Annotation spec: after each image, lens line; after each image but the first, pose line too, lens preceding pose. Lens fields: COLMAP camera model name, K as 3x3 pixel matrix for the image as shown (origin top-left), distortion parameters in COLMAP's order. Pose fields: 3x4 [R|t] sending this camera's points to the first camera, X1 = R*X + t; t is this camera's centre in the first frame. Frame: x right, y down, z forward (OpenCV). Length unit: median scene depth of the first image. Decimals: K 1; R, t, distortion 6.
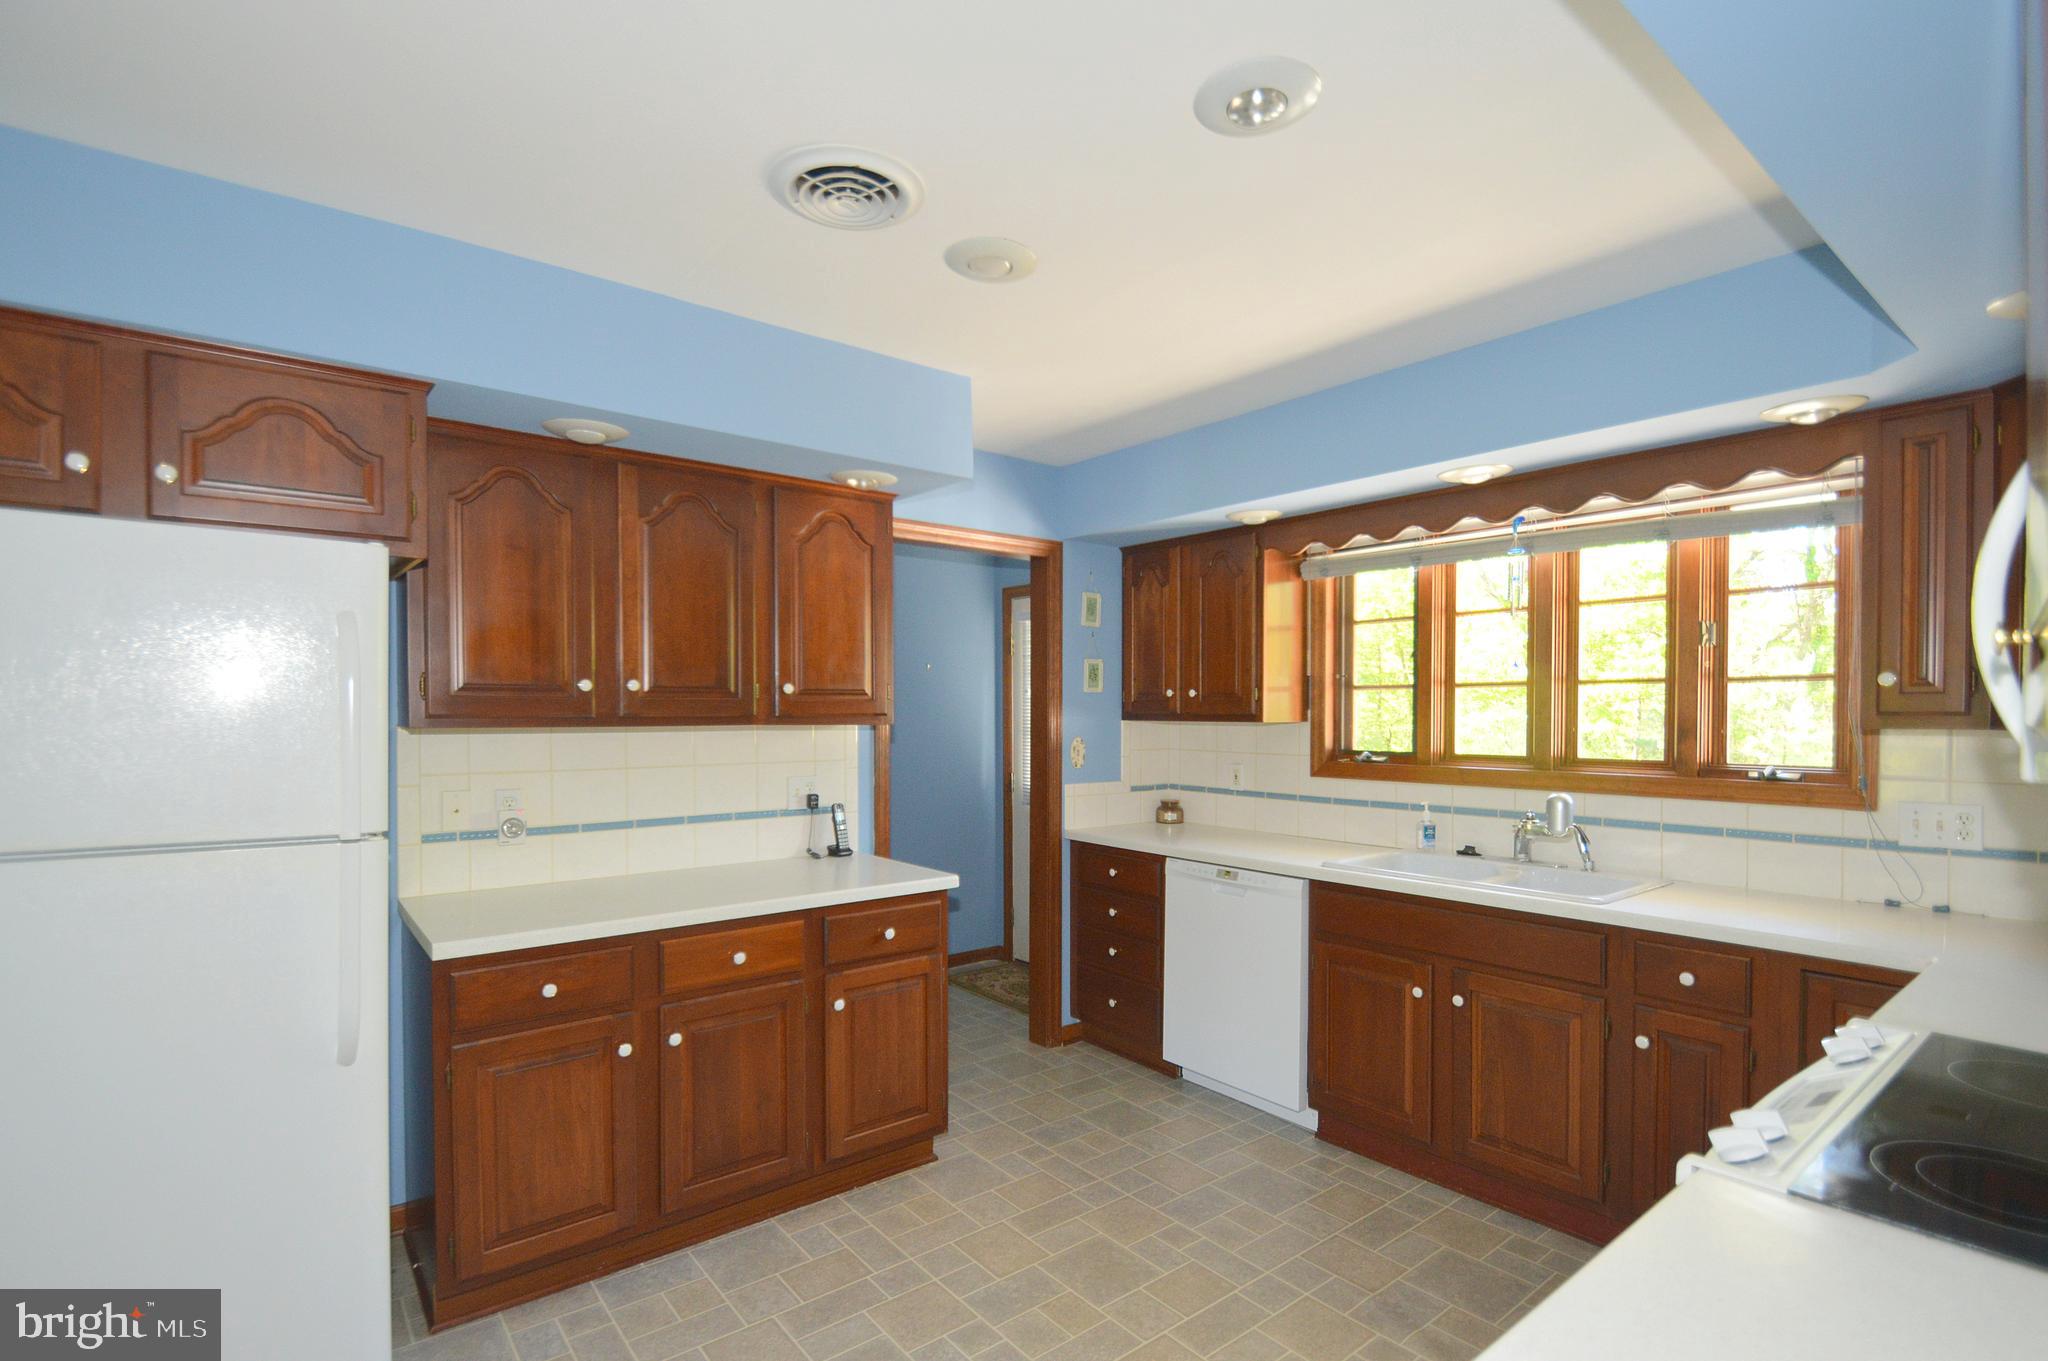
lens RADIAL K [[933.9, 0, 1026.1], [0, 933.9, 722.6], [0, 0, 1]] dist [0.016371, -0.017524]
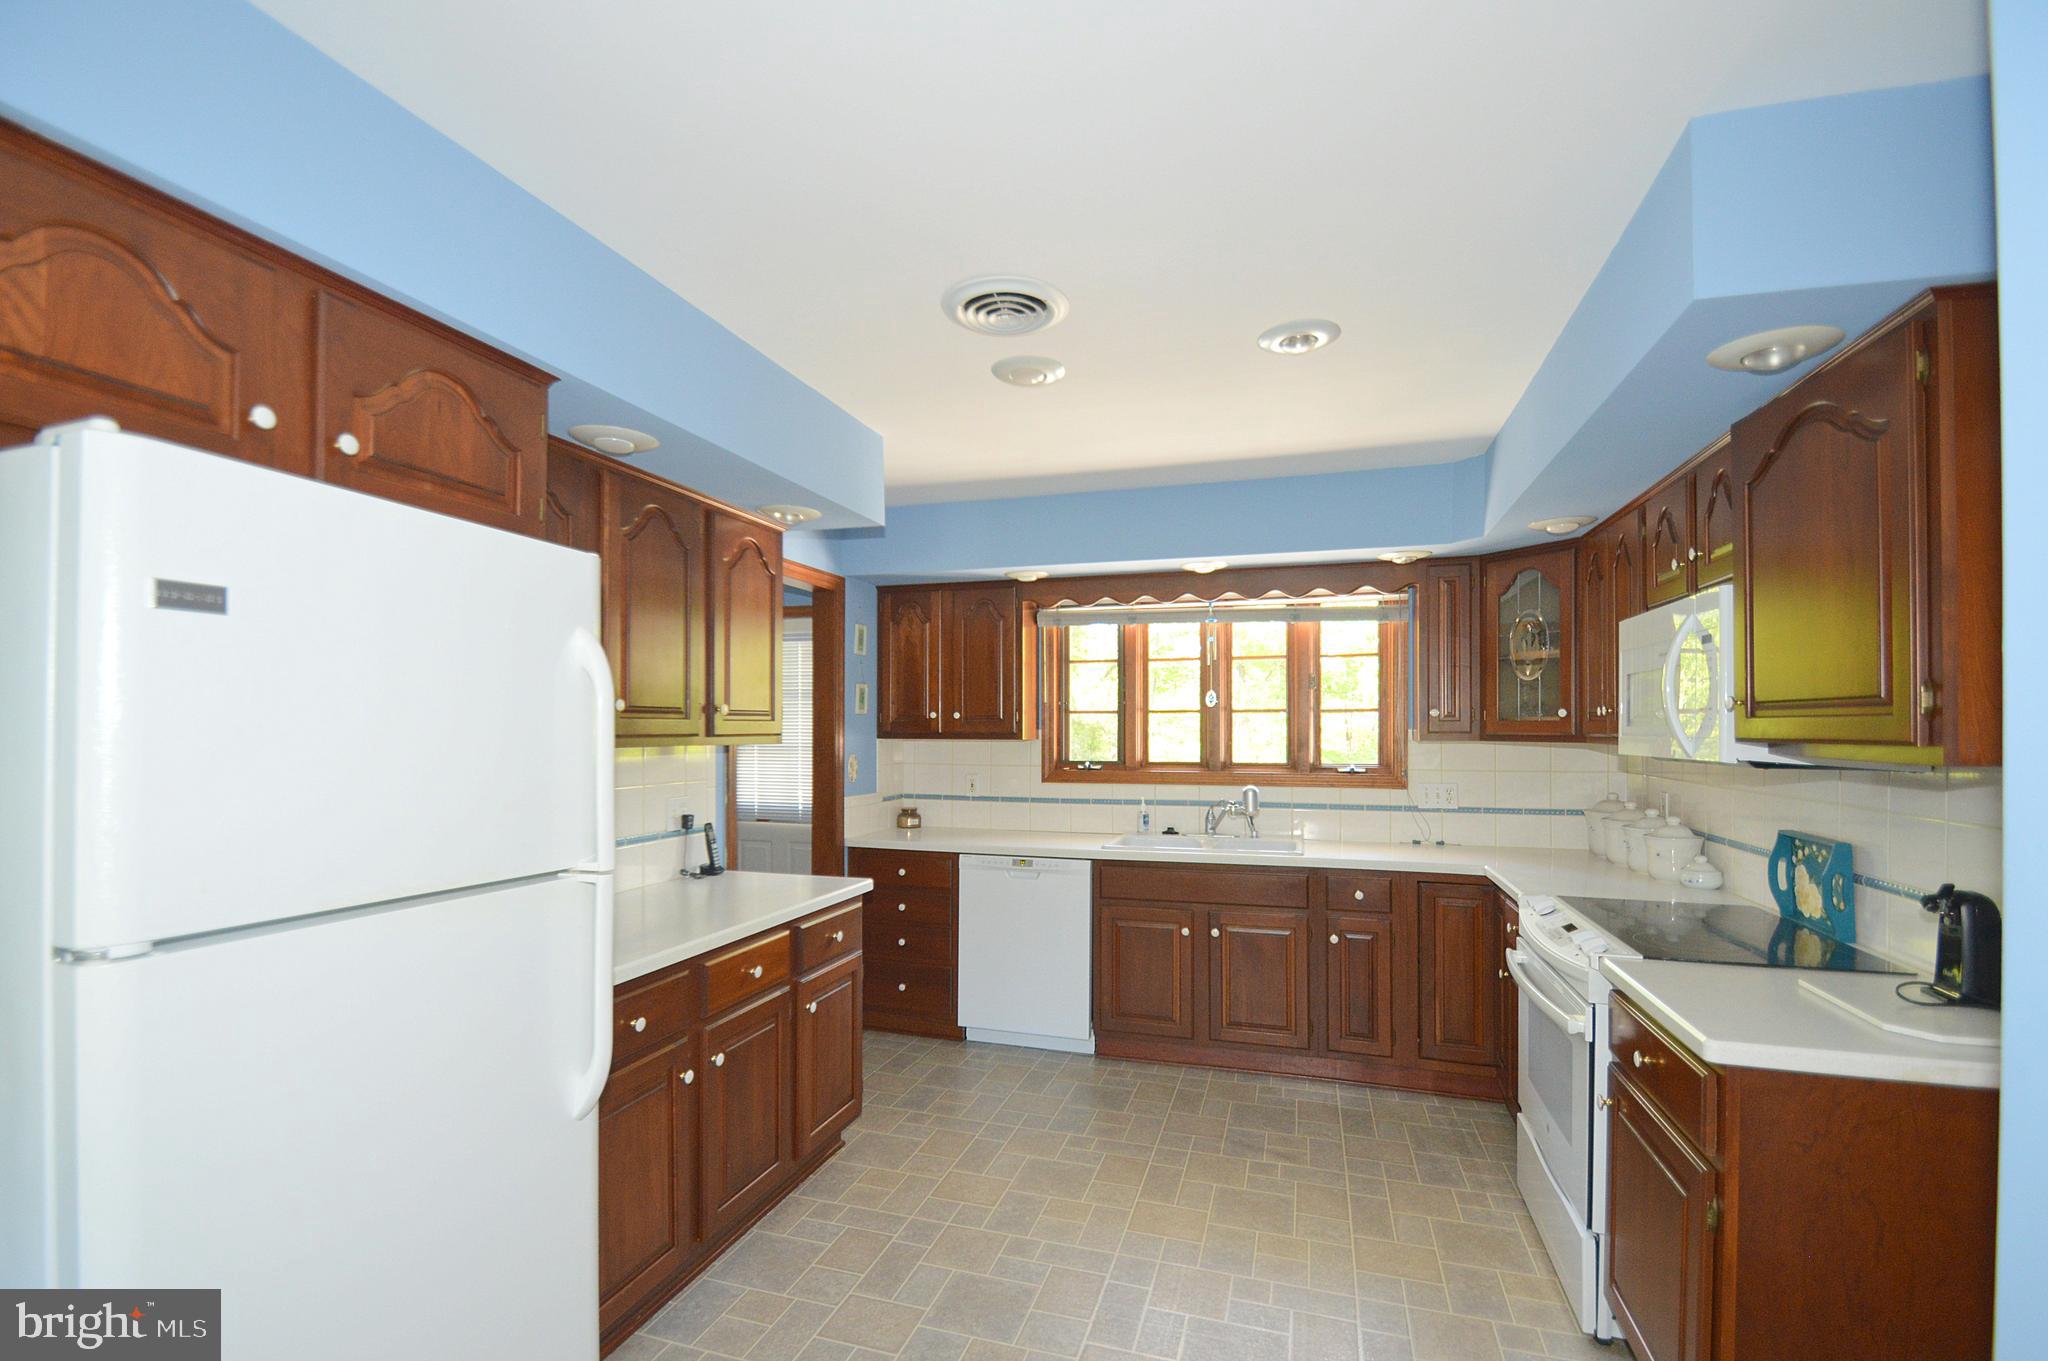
lens RADIAL K [[894.9, 0, 997.9], [0, 894.9, 717.7], [0, 0, 1]] dist [0.001548, -0.013938]
pose [[0.837244, 0.007745, 0.546774, -0.455006], [0.005563, 0.999727, -0.022679, -0.002910], [-0.546801, 0.022029, 0.836973, 0.020334]]
